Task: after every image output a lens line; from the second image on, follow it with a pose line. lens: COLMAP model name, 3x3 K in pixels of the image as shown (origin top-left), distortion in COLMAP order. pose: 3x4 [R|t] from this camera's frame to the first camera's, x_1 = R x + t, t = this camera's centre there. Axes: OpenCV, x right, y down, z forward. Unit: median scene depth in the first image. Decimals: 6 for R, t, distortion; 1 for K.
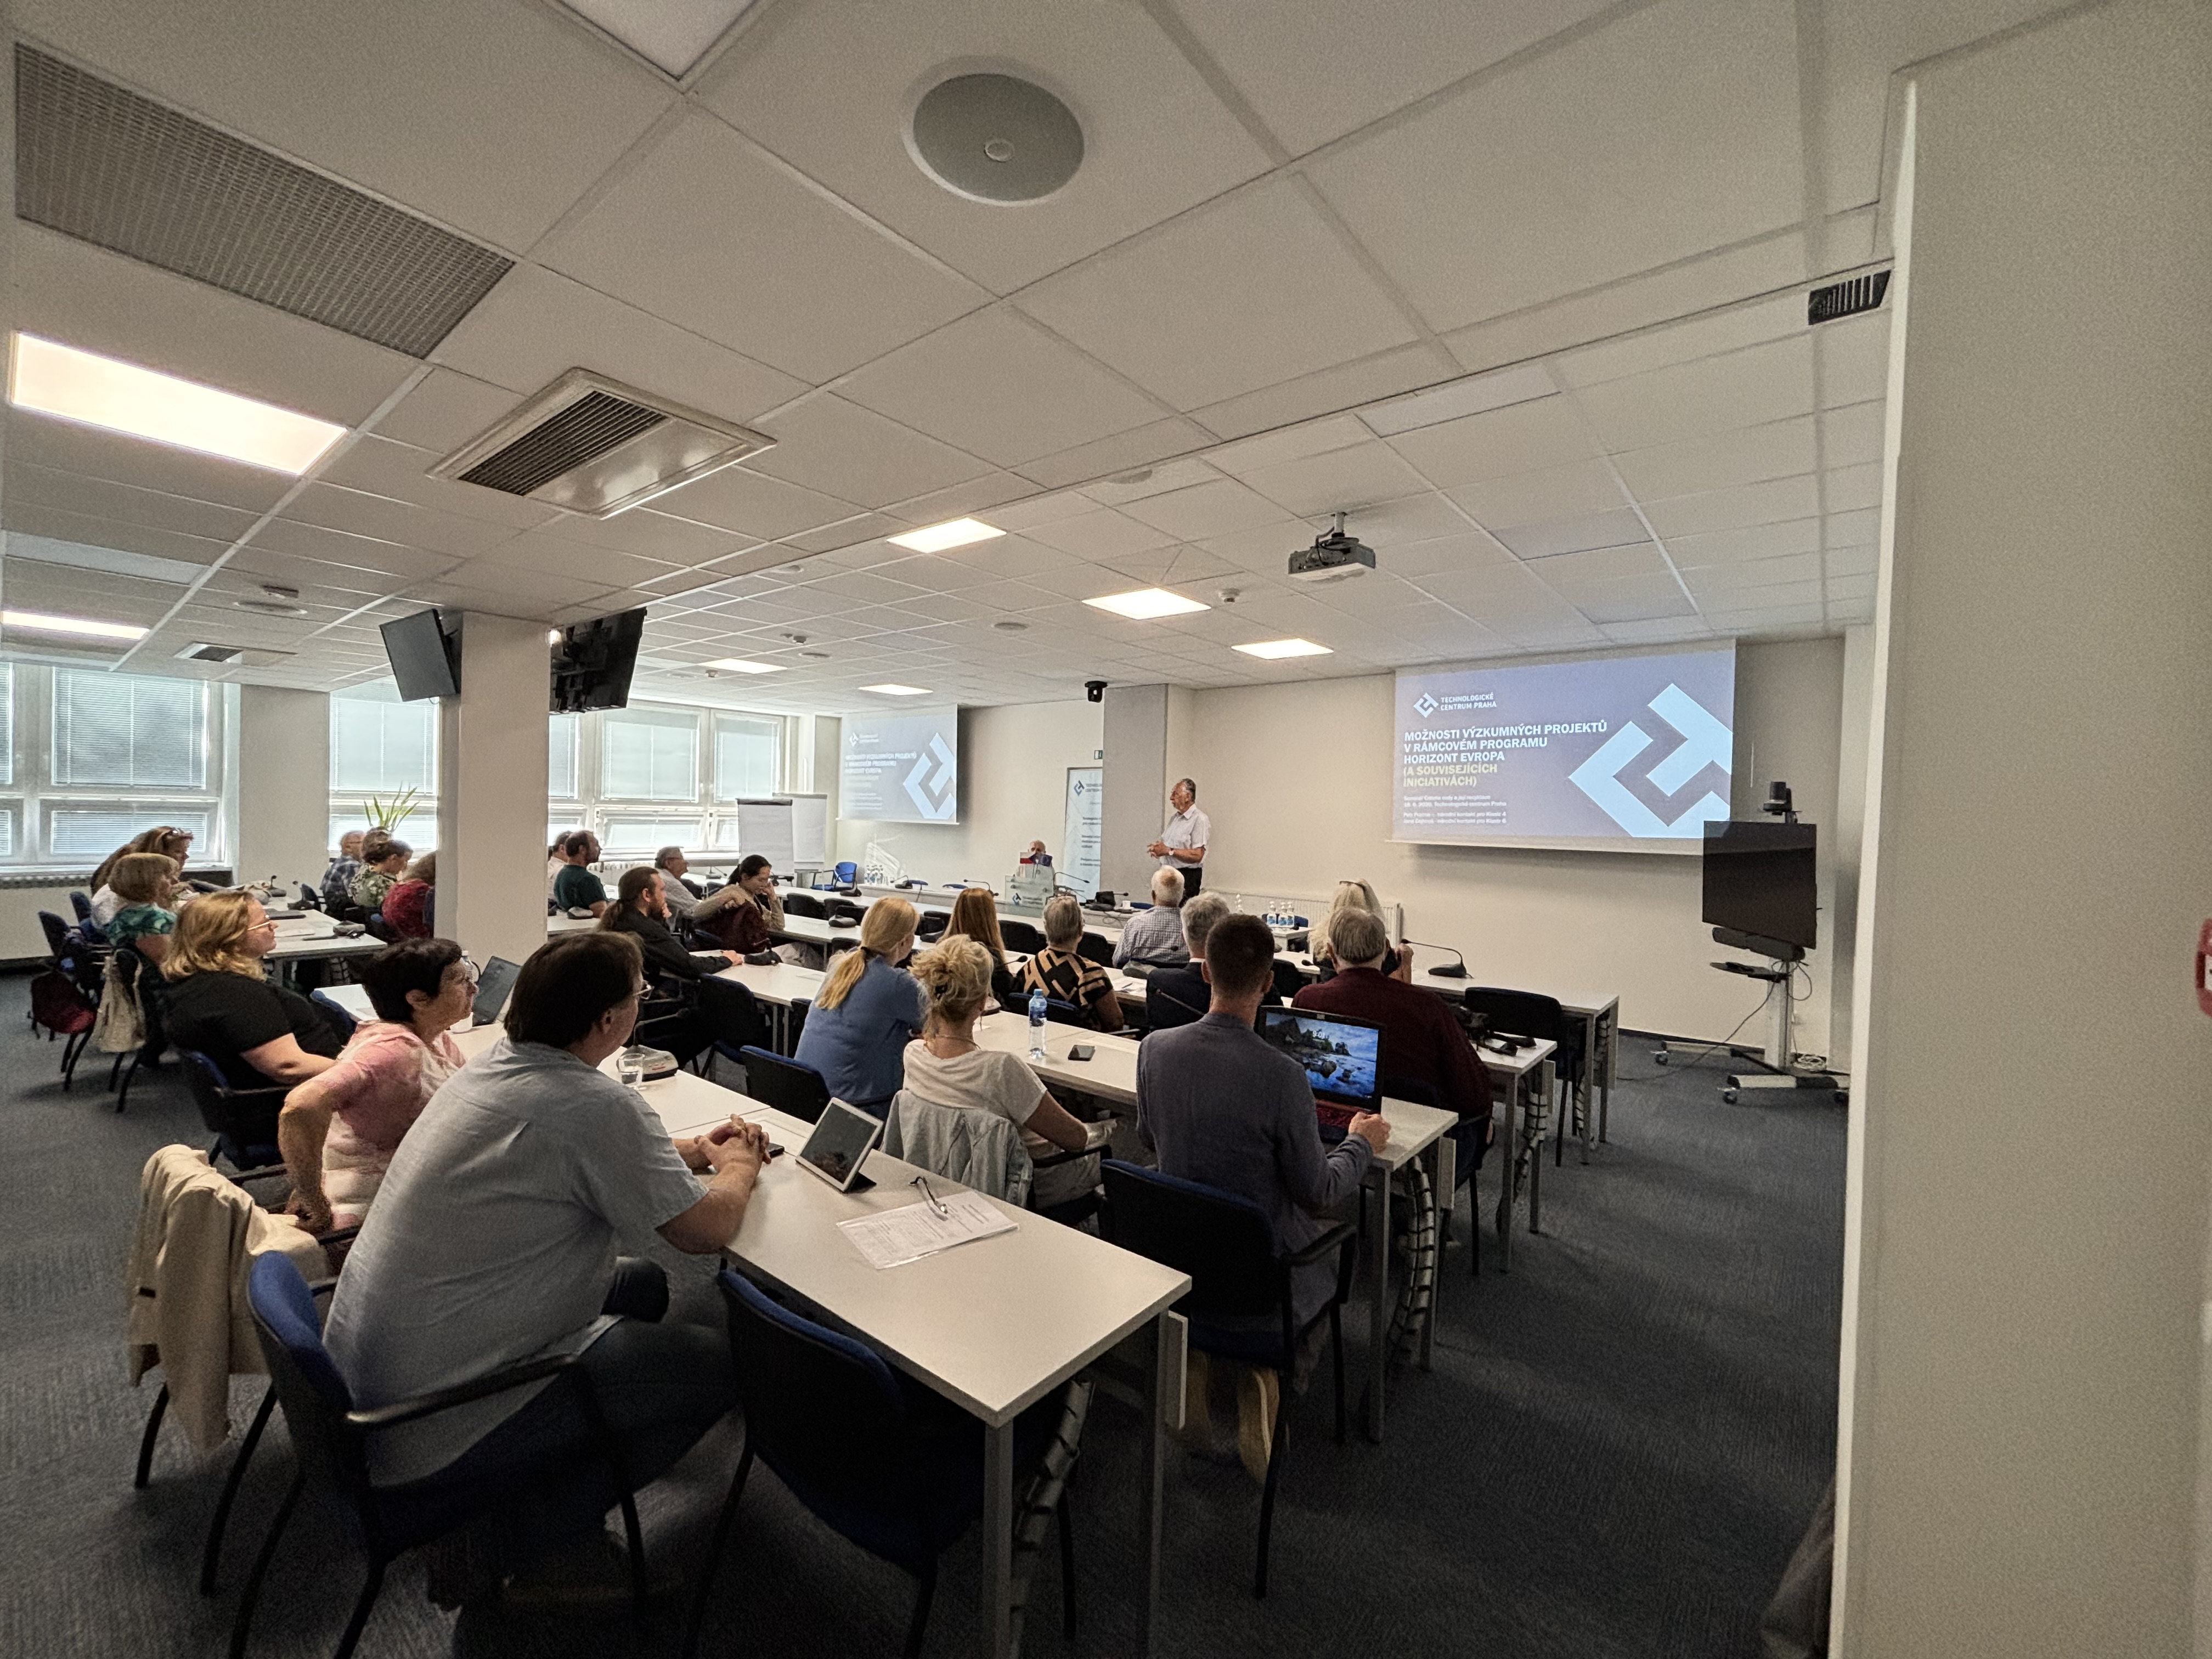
lens RADIAL K [[910.6, 0, 1107.3], [0, 910.6, 828.7], [0, 0, 1]] dist [0.010251, -0.000786]
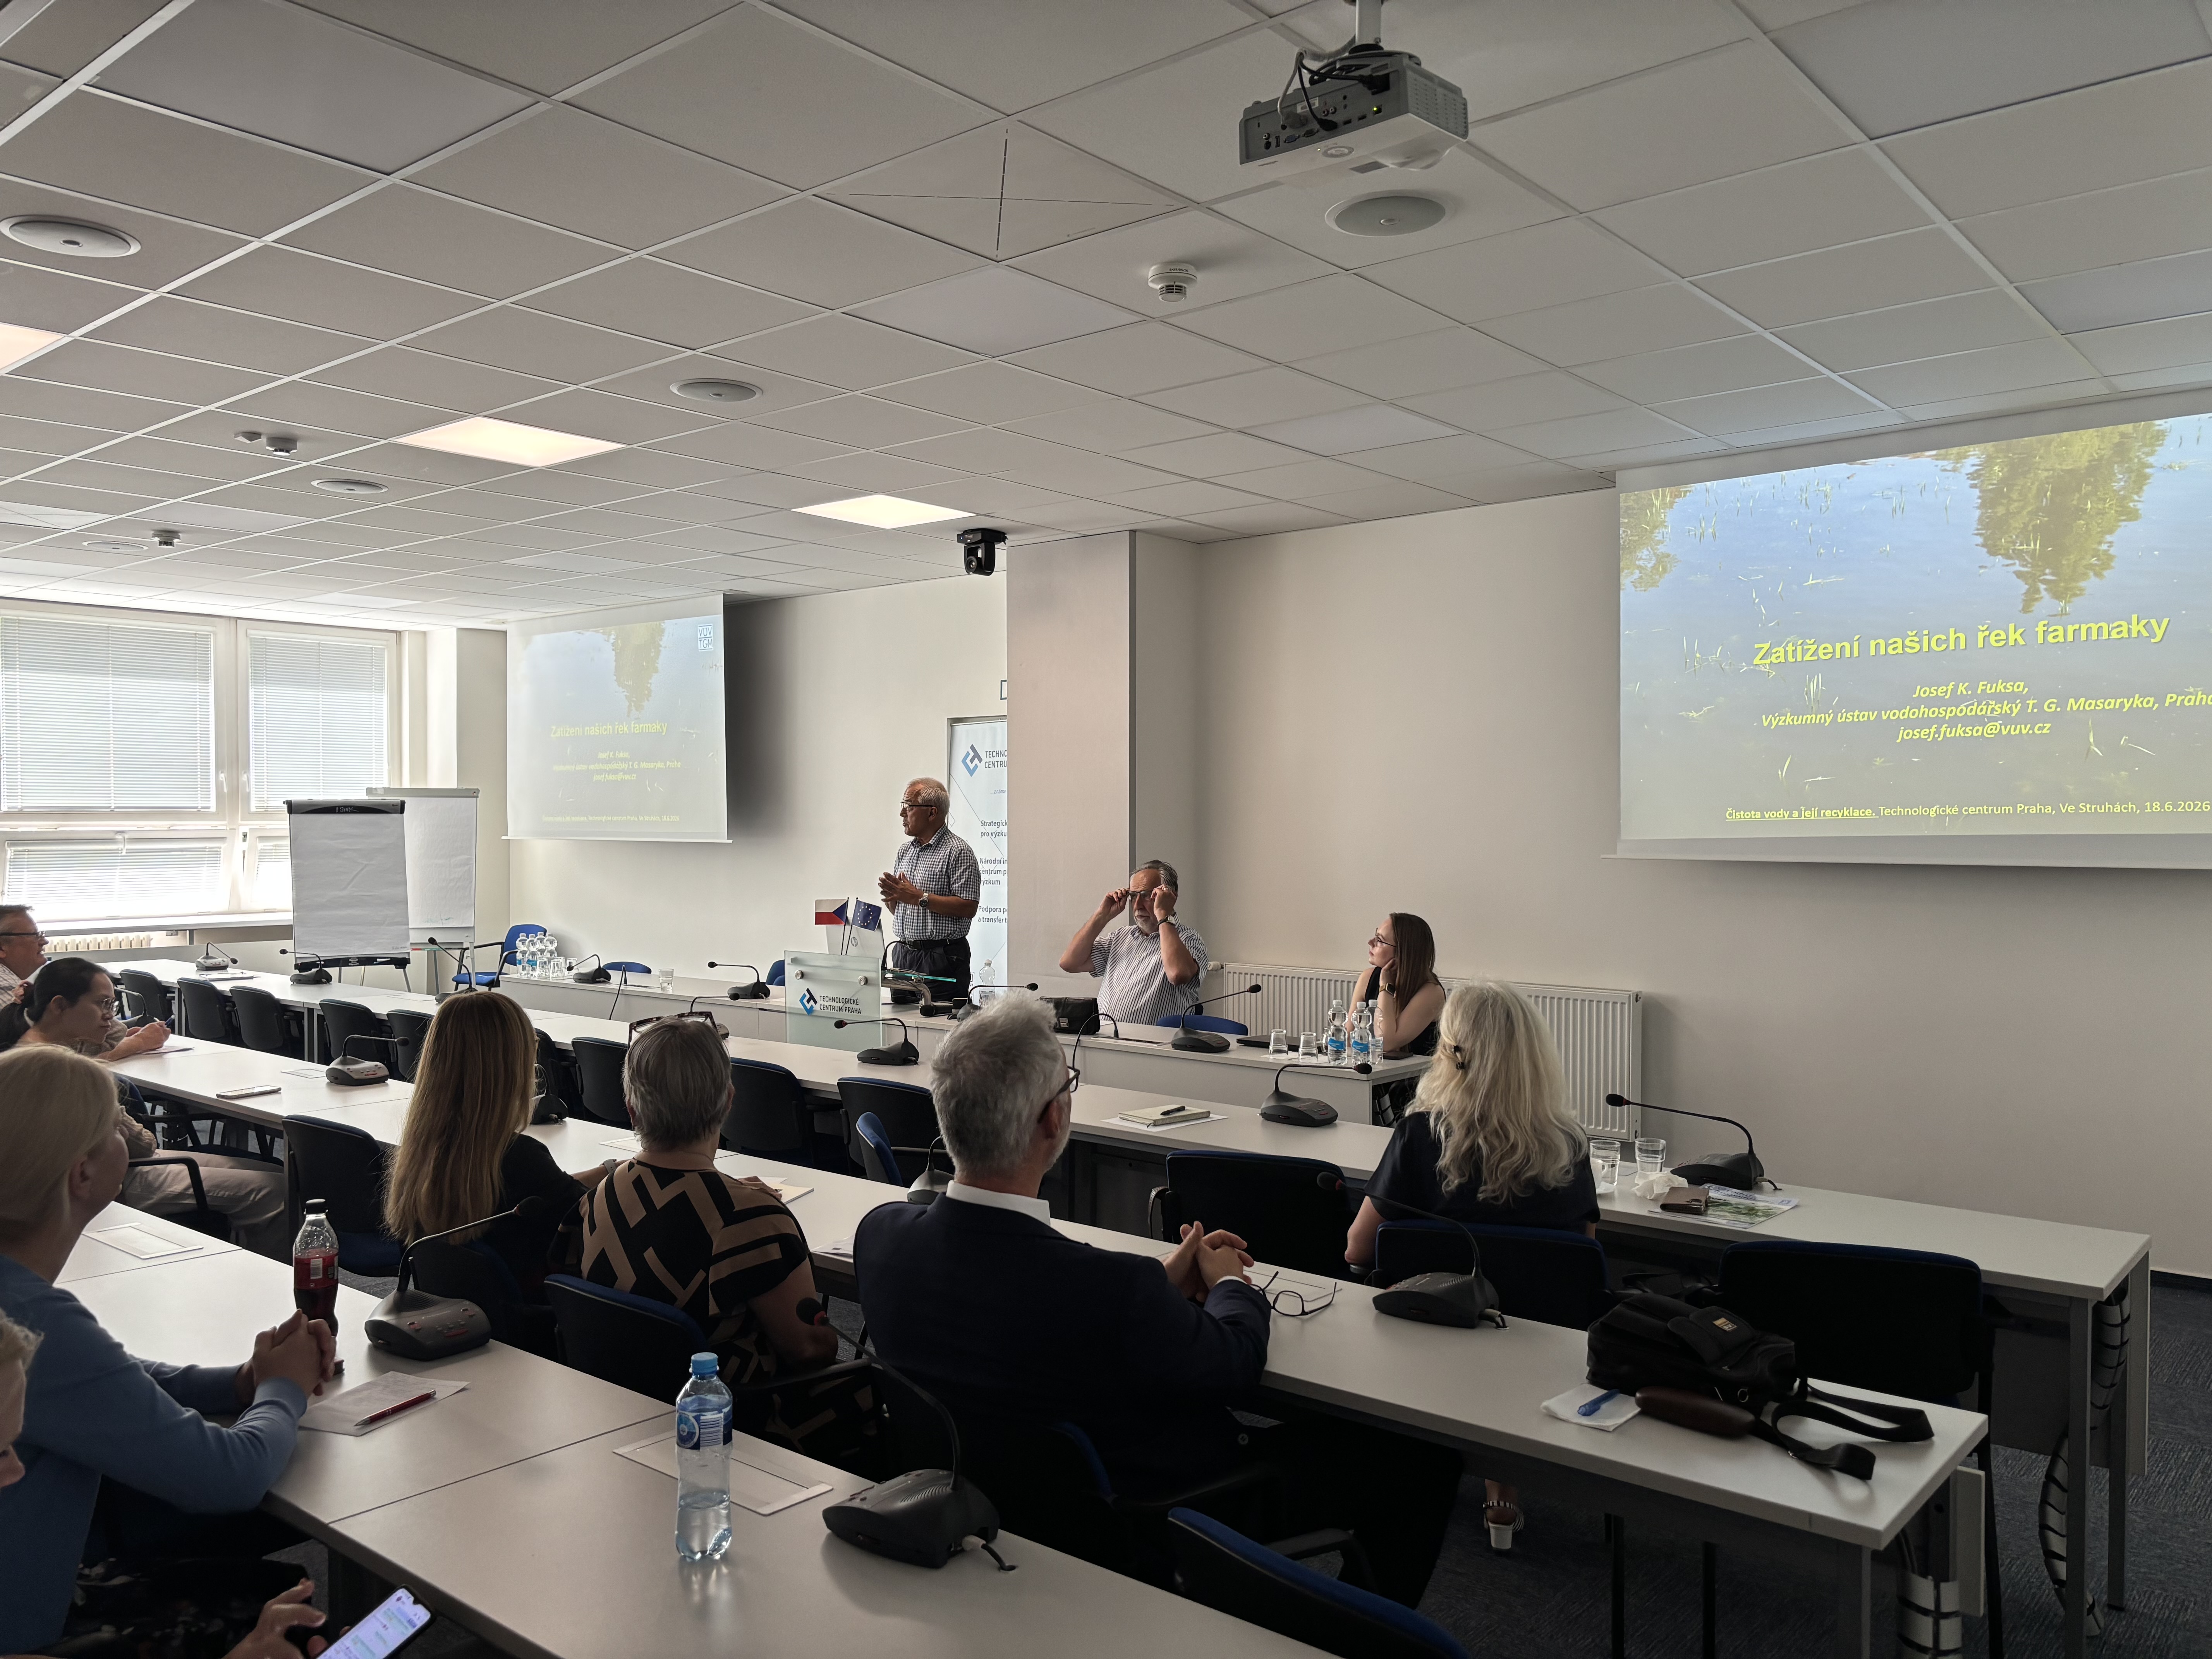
lens RADIAL K [[1693.1, 0, 1104.3], [0, 1693.1, 839.7], [0, 0, 1]] dist [0.068045, -0.072440]
pose [[0.999387, -0.025784, -0.023682, 0.113619], [0.025735, 0.999666, -0.002355, 0.001969], [0.023735, 0.001744, 0.999717, 0.215189]]
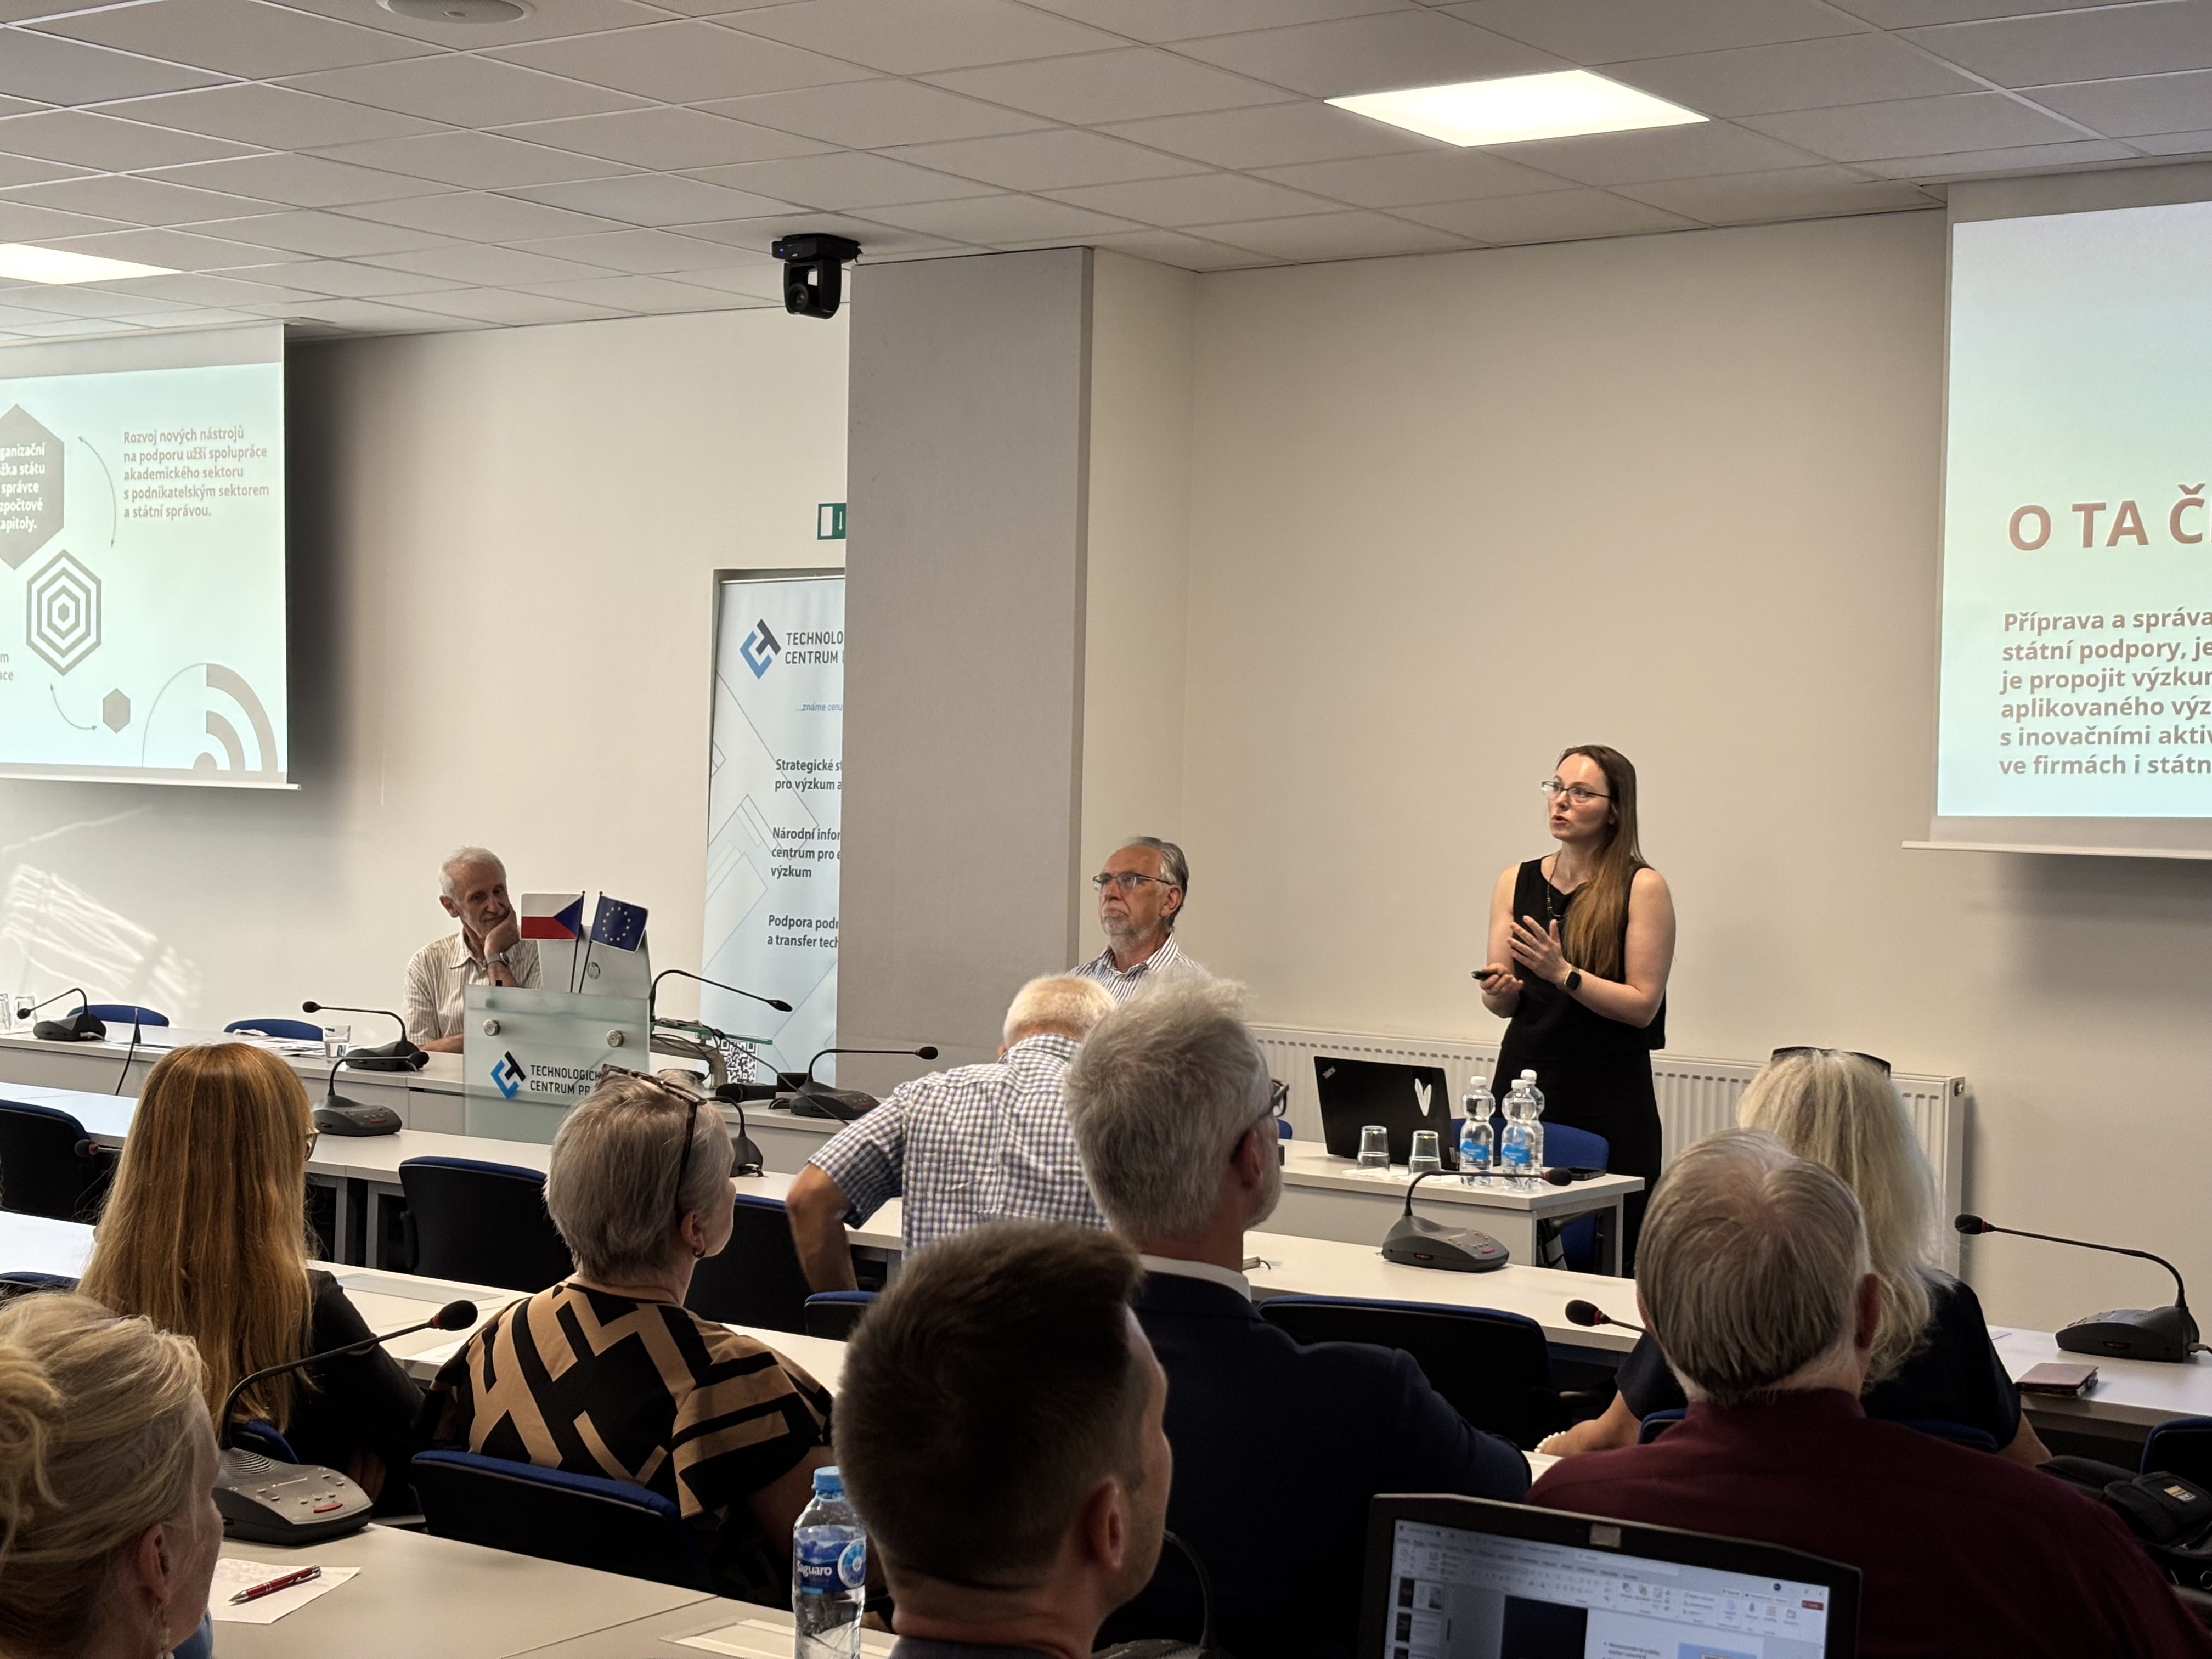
lens RADIAL K [[3375.2, 0, 1112.5], [0, 3375.2, 850.8], [0, 0, 1]] dist [0.105153, 0.000000]
pose [[0.998222, -0.005347, 0.059374, 0.023105], [0.004596, 0.999908, 0.012786, 0.003026], [-0.059437, -0.012490, 0.998154, 0.039484]]
